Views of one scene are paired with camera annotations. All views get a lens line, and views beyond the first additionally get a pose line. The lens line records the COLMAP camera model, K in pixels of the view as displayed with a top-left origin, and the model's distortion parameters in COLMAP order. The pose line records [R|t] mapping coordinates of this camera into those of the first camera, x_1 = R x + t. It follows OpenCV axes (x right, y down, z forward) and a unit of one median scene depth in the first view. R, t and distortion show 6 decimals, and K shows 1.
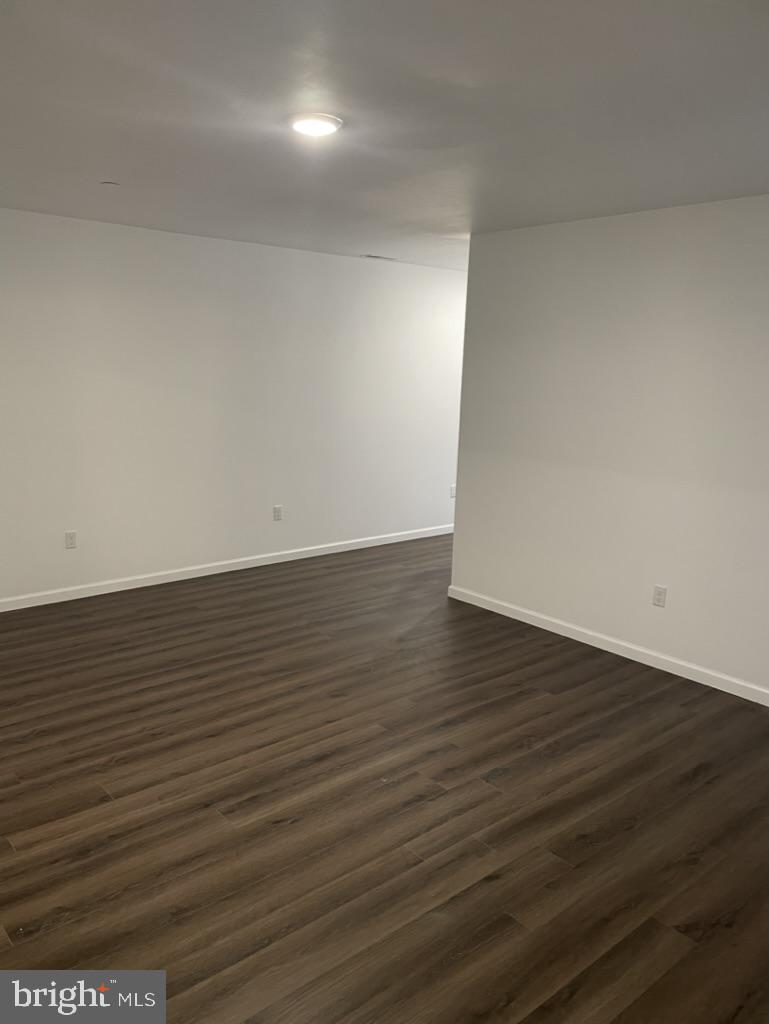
lens RADIAL K [[773.3, 0, 387.2], [0, 773.3, 517.1], [0, 0, 1]] dist [0.105641, -0.134157]
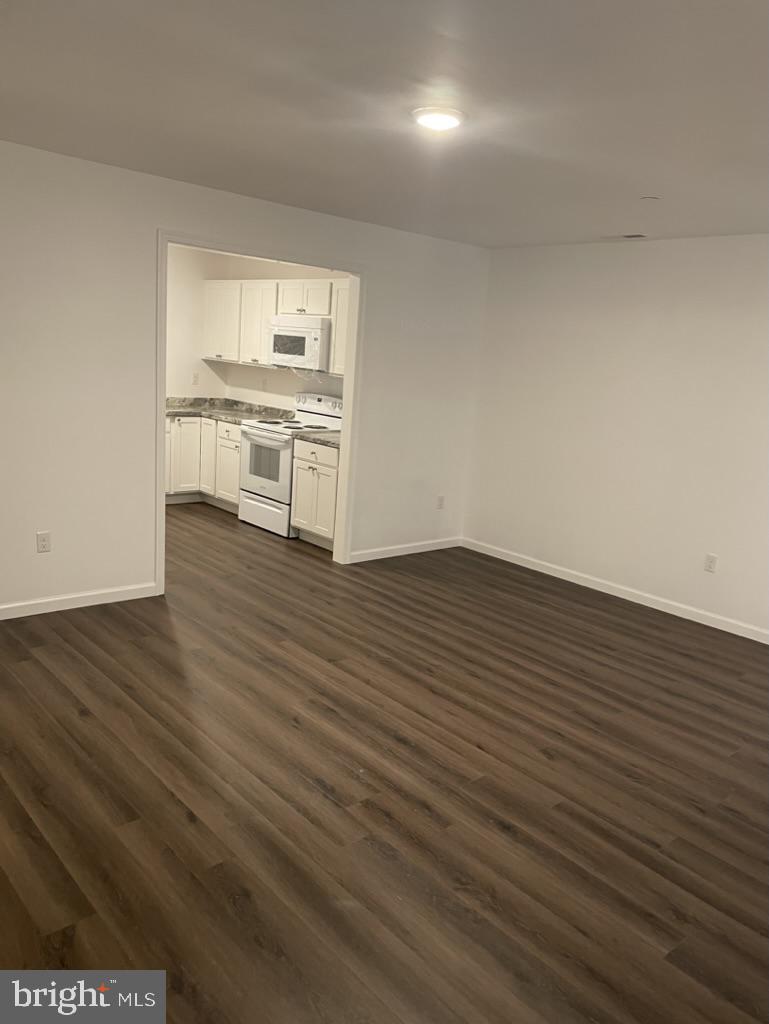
lens RADIAL K [[773.3, 0, 387.2], [0, 773.3, 517.1], [0, 0, 1]] dist [0.105641, -0.134157]
pose [[0.019318, 0.185465, -0.982461, 0.819213], [-0.274730, 0.945804, 0.173143, -0.127662], [0.961327, 0.266567, 0.069224, 0.805839]]
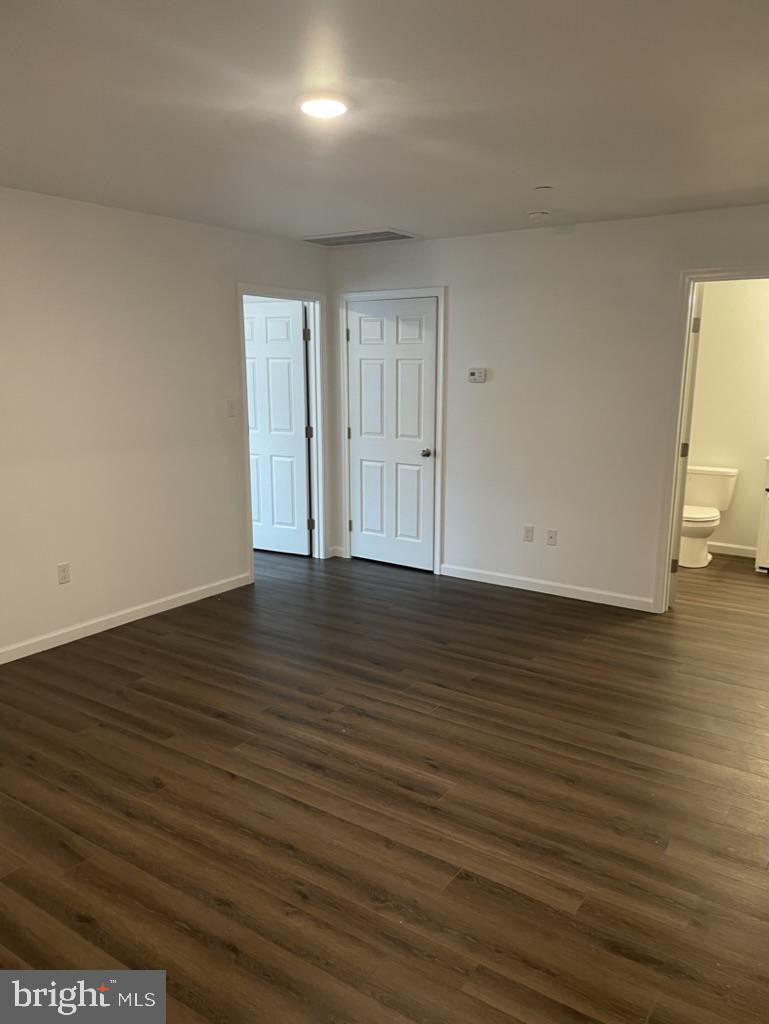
lens RADIAL K [[768.4, 0, 384.5], [0, 768.4, 512.0], [0, 0, 1]] dist [0.102224, -0.131391]
pose [[-0.256160, -0.213212, 0.942827, -0.902908], [0.182049, 0.947276, 0.263680, -0.215078], [-0.949337, 0.239185, -0.203839, 1.003420]]
